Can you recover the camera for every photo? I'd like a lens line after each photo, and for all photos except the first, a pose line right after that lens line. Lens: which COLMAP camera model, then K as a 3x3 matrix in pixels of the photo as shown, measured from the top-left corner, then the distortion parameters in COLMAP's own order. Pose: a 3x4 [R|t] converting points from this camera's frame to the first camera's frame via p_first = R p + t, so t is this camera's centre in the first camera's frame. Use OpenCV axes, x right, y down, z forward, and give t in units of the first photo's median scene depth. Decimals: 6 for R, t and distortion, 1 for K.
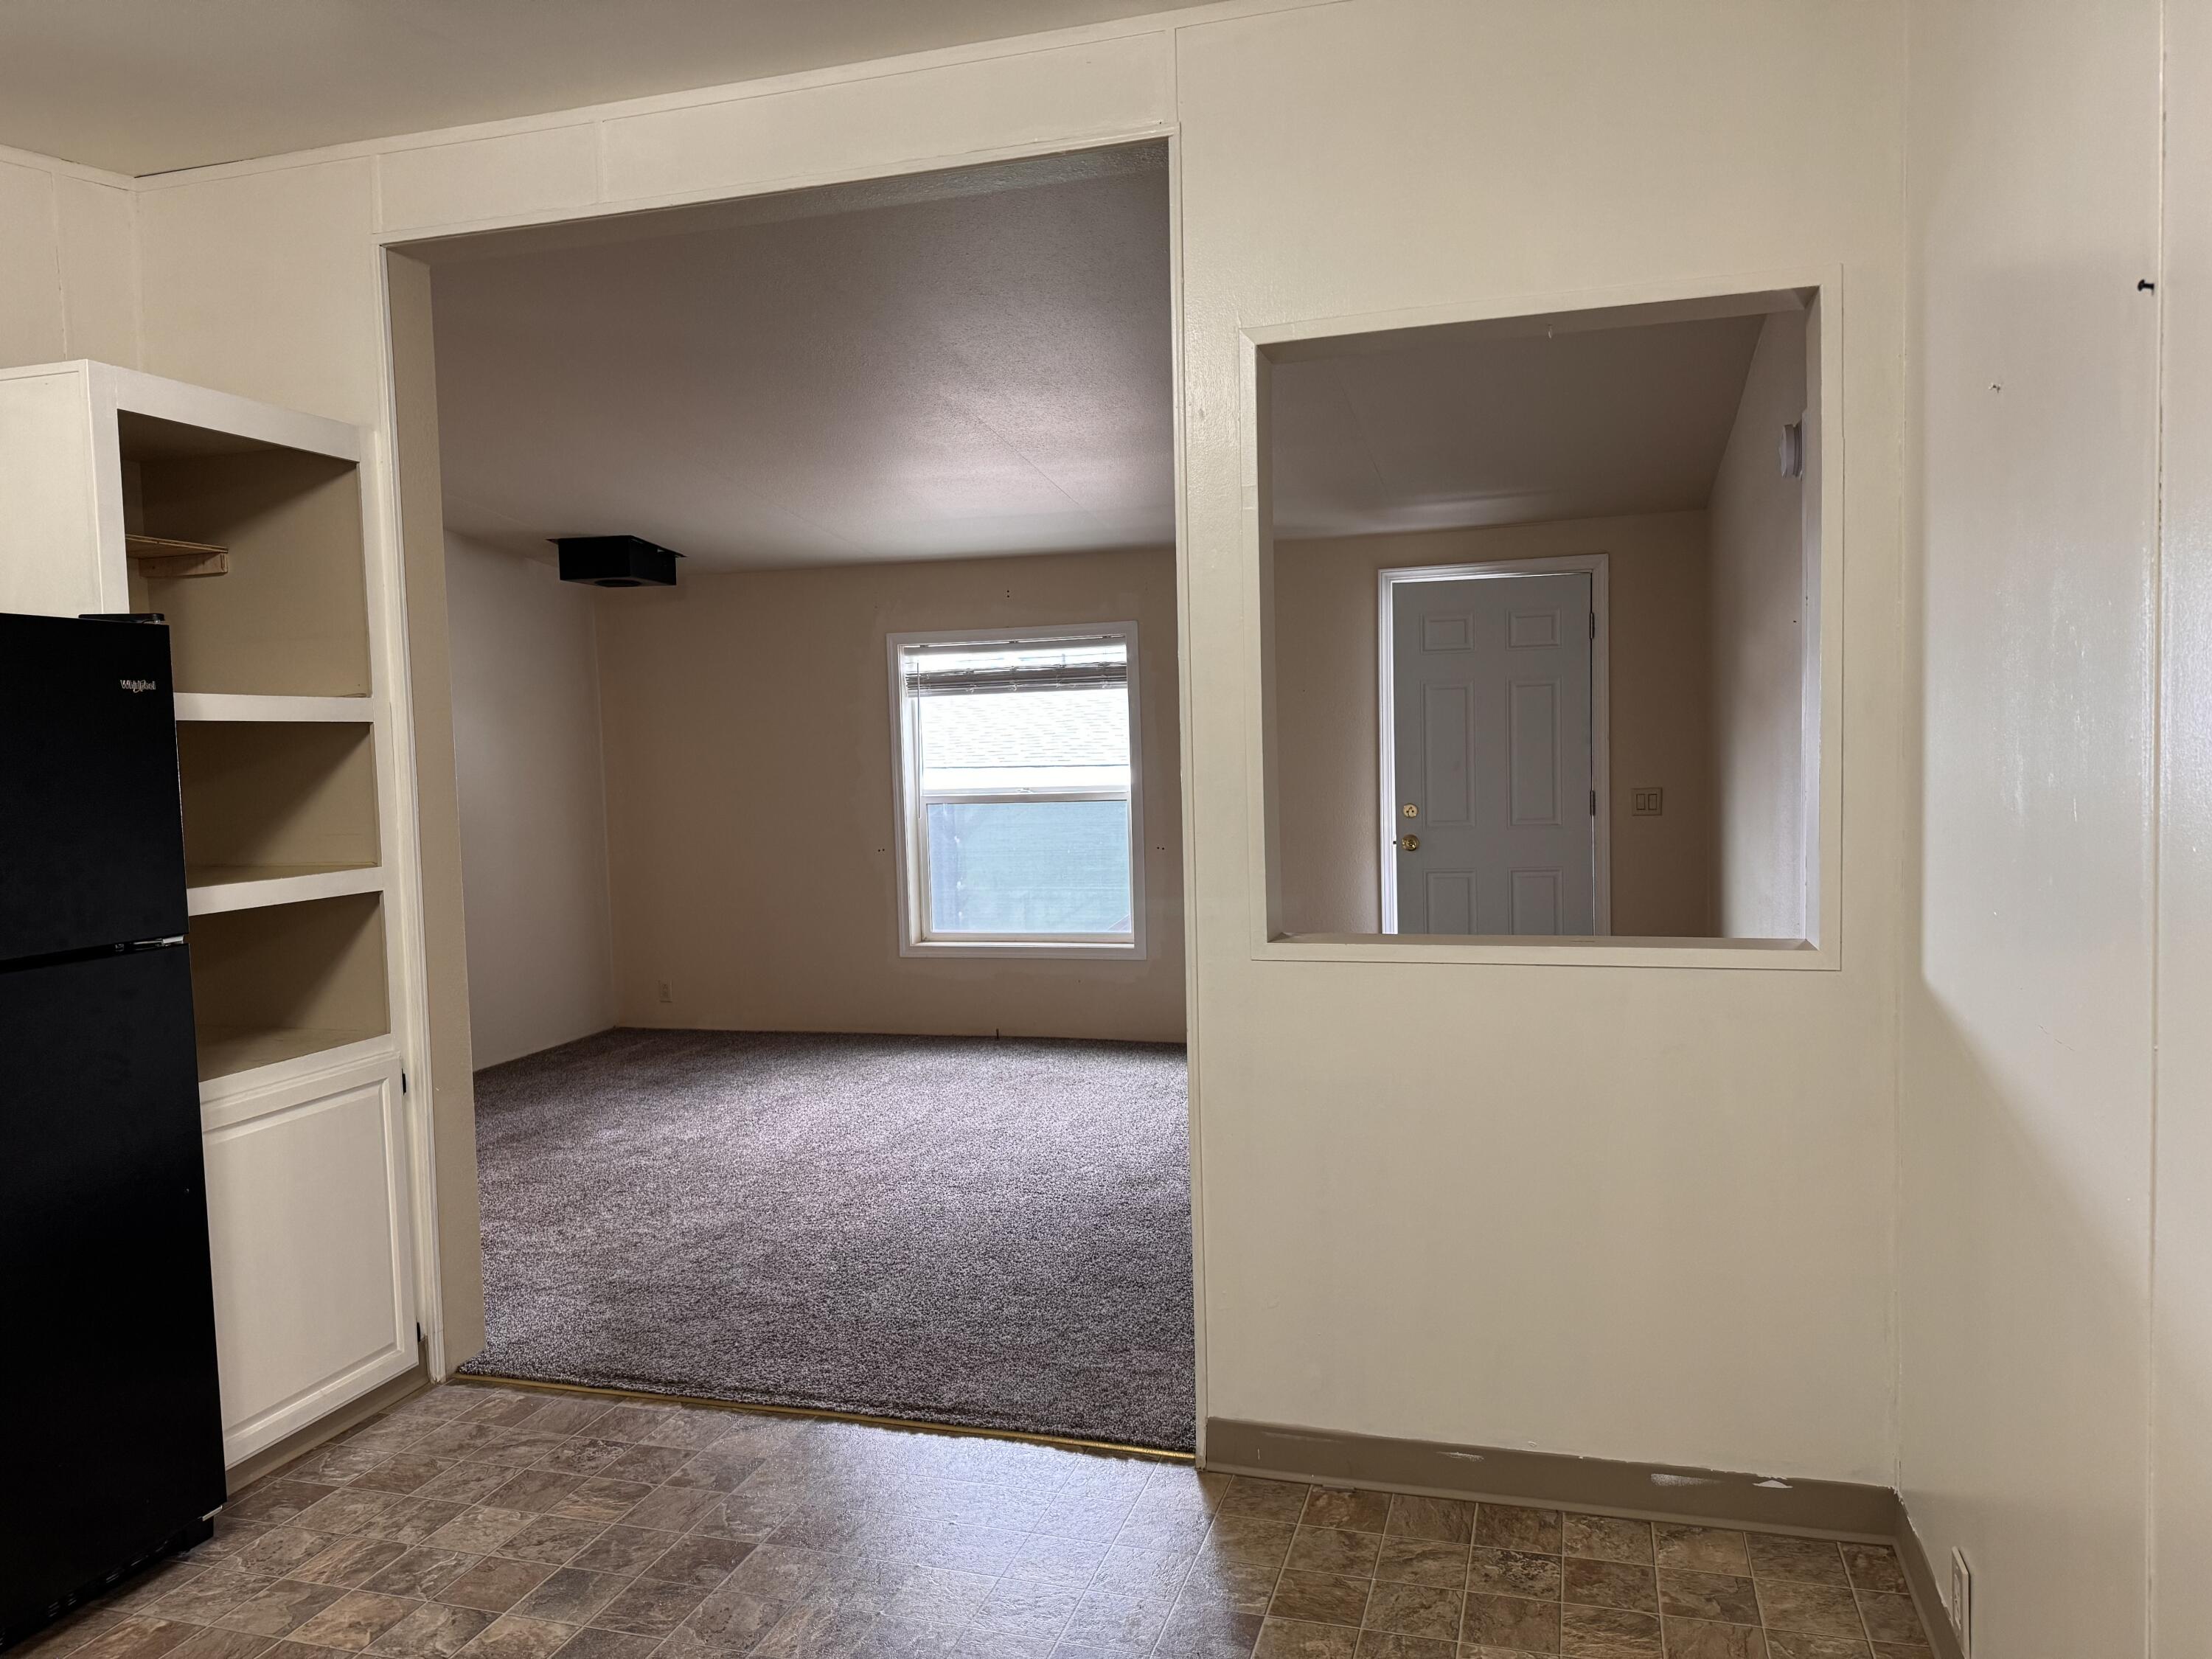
lens RADIAL K [[1556.9, 0, 1124.1], [0, 1556.9, 838.3], [0, 0, 1]] dist [0.014897, -0.020956]
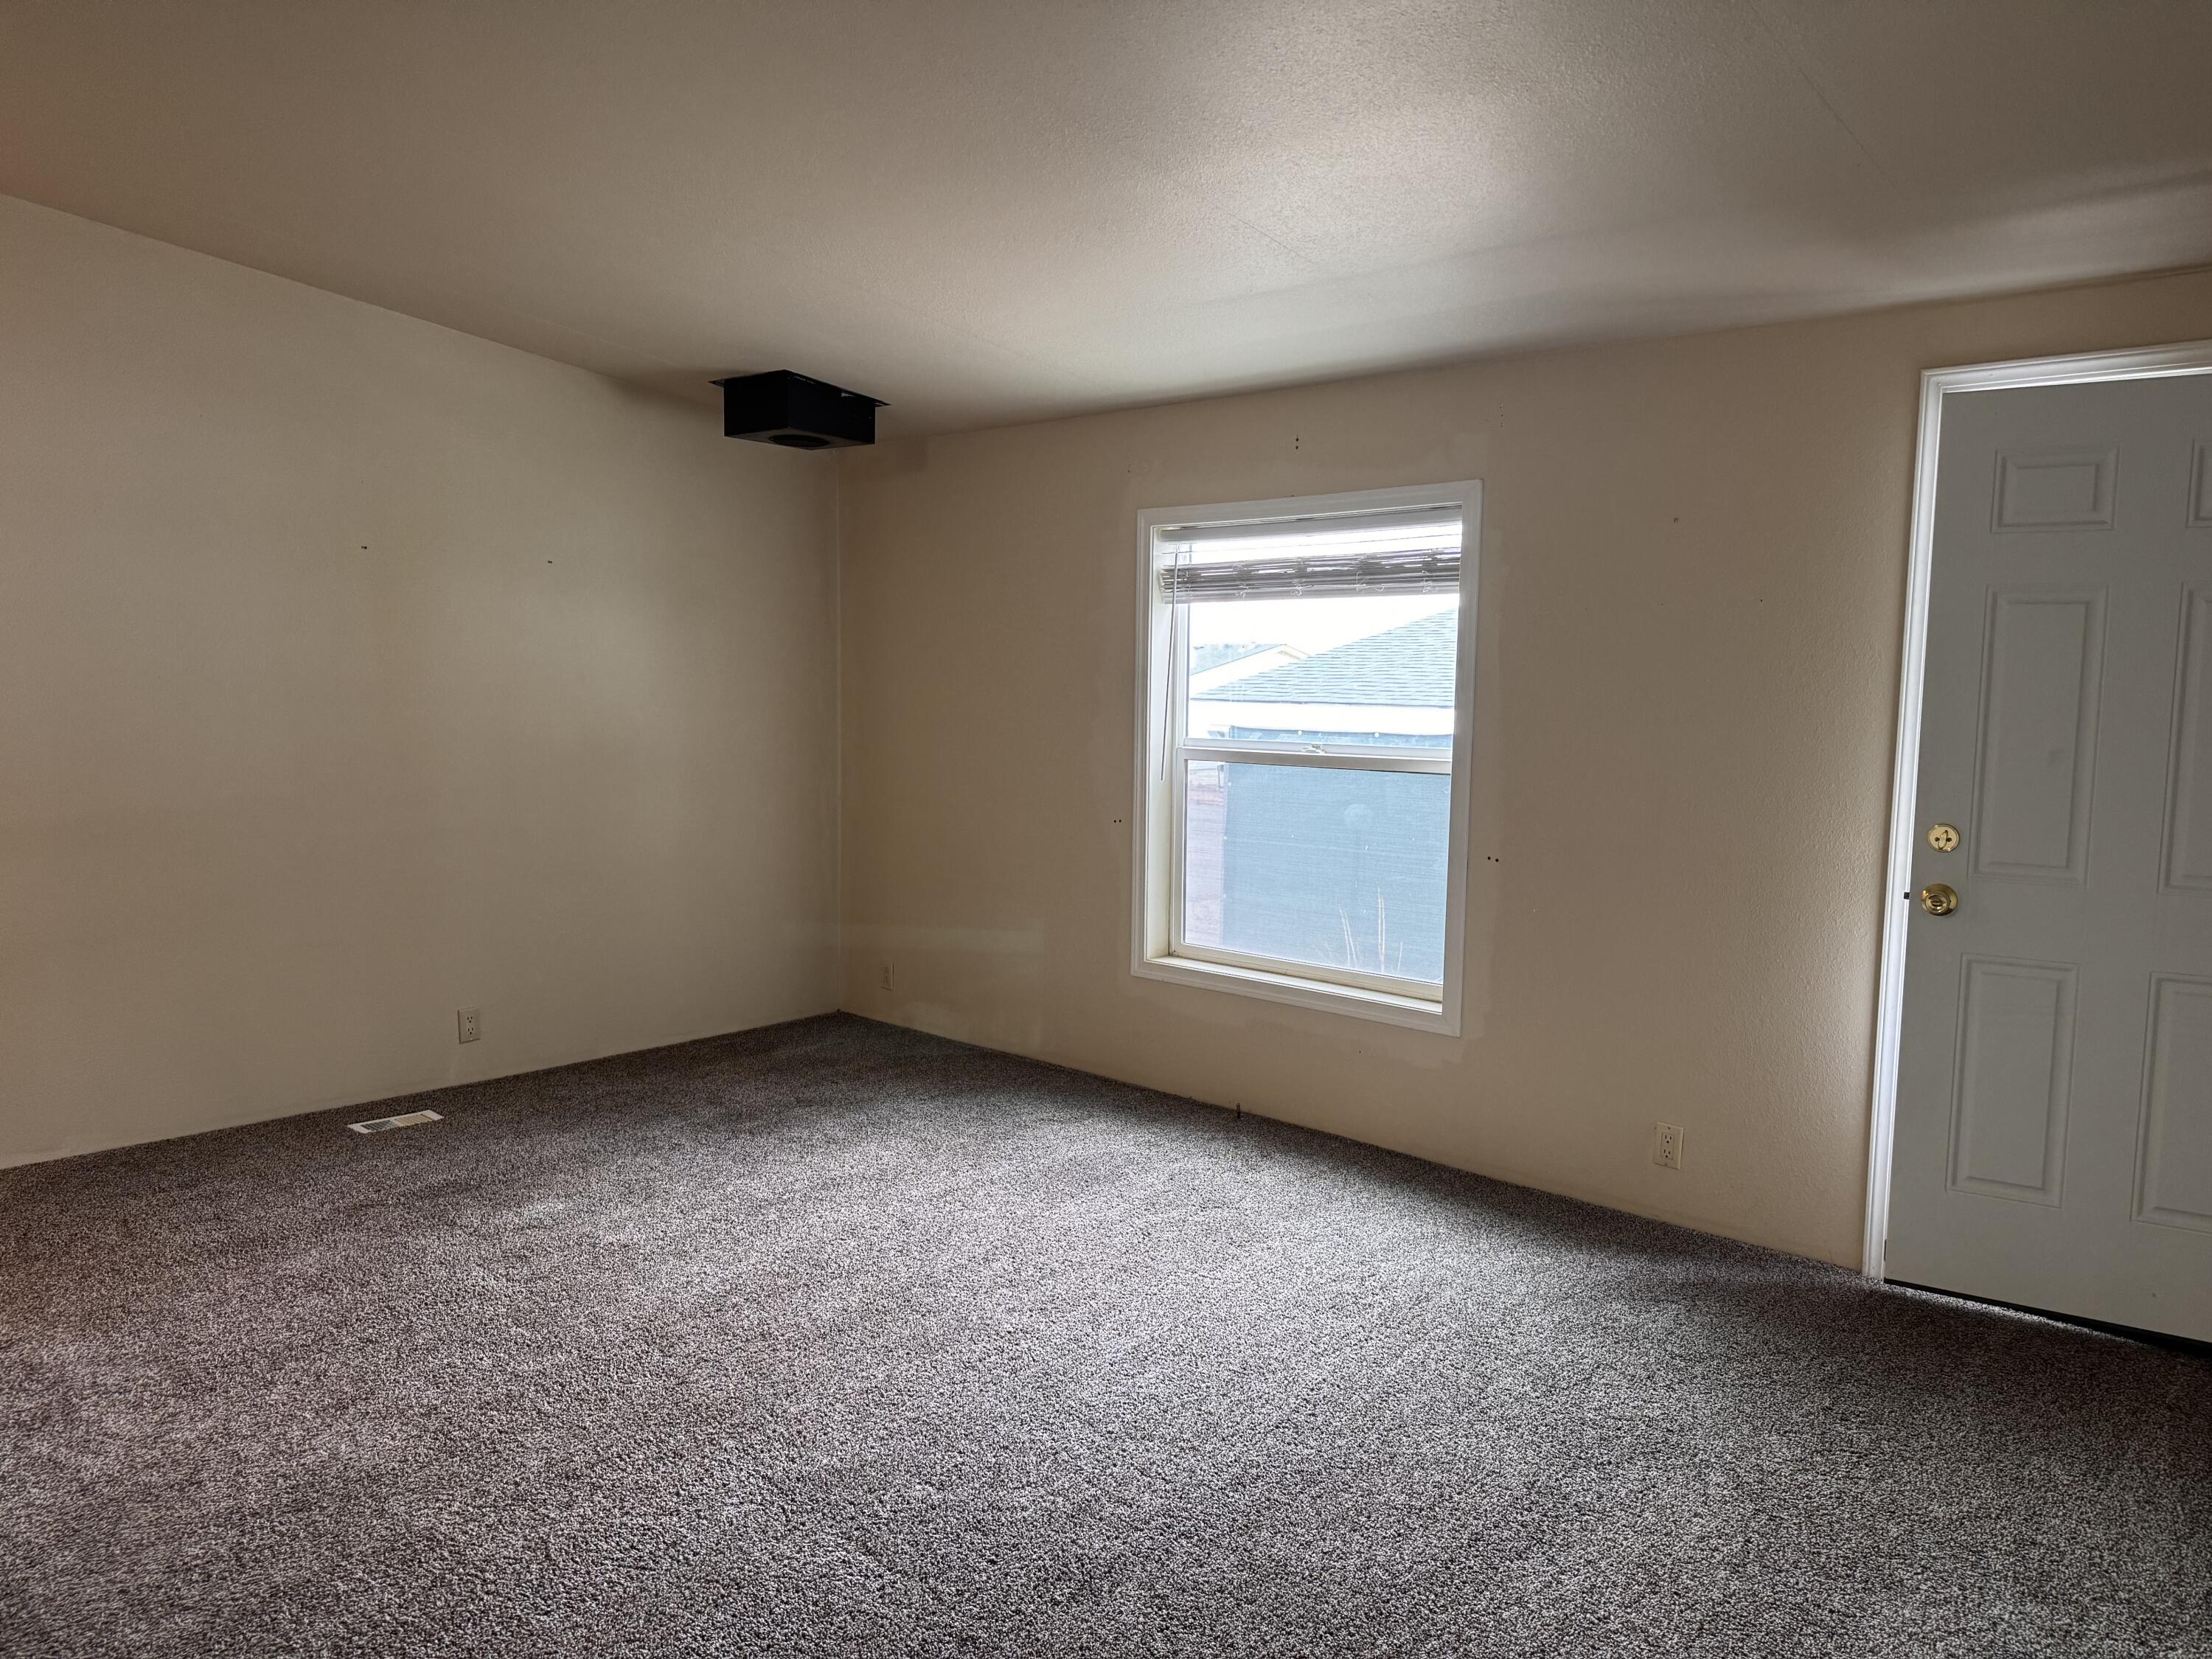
lens RADIAL K [[1556.9, 0, 1087.1], [0, 1556.9, 824.1], [0, 0, 1]] dist [0.014897, -0.020956]
pose [[0.897655, 0.083454, -0.432725, 0.141565], [-0.067800, 0.996368, 0.051511, -0.027559], [0.435452, -0.016900, 0.900053, 0.381031]]
